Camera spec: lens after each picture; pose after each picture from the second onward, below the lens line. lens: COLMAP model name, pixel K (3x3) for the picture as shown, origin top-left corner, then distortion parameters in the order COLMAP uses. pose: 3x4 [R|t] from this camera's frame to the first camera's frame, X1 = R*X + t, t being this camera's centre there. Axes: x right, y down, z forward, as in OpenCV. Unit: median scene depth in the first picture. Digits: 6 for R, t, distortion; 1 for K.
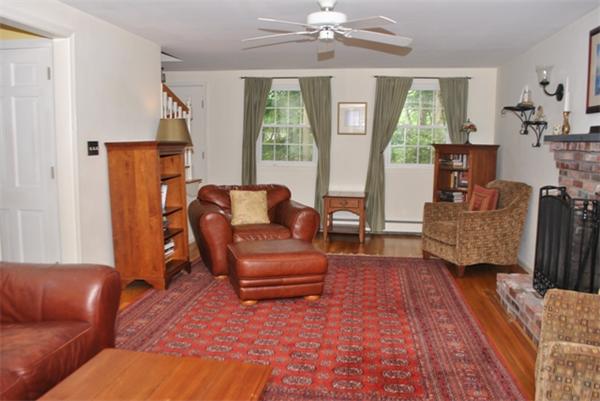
lens RADIAL K [[470.1, 0, 283.3], [0, 470.1, 201.0], [0, 0, 1]] dist [-0.063568, -0.003084]
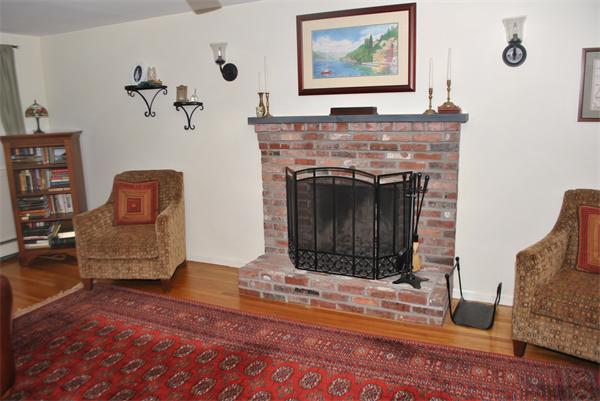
lens RADIAL K [[470.1, 0, 283.3], [0, 470.1, 201.0], [0, 0, 1]] dist [-0.063568, -0.003084]
pose [[0.309061, -0.200738, 0.929616, -0.384362], [0.155723, 0.974960, 0.158757, -0.122643], [-0.938207, 0.095697, 0.332581, 0.651602]]
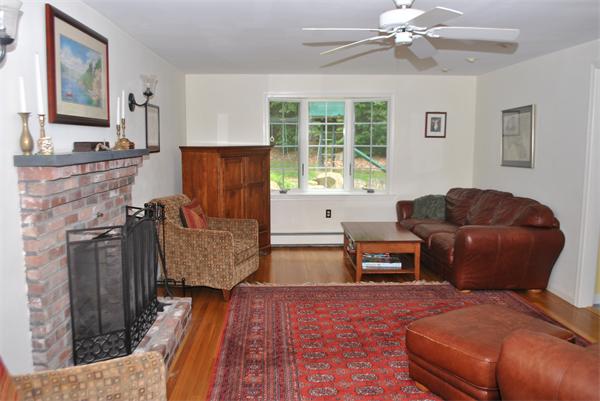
lens RADIAL K [[561.6, 0, 300.0], [0, 561.6, 200.5], [0, 0, 1]] dist [0.002482, 0.000152]
pose [[-0.973599, 0.012585, -0.227918, 0.444238], [-0.042490, 0.971036, 0.235123, -0.274316], [0.224276, 0.238600, -0.944865, 1.790466]]
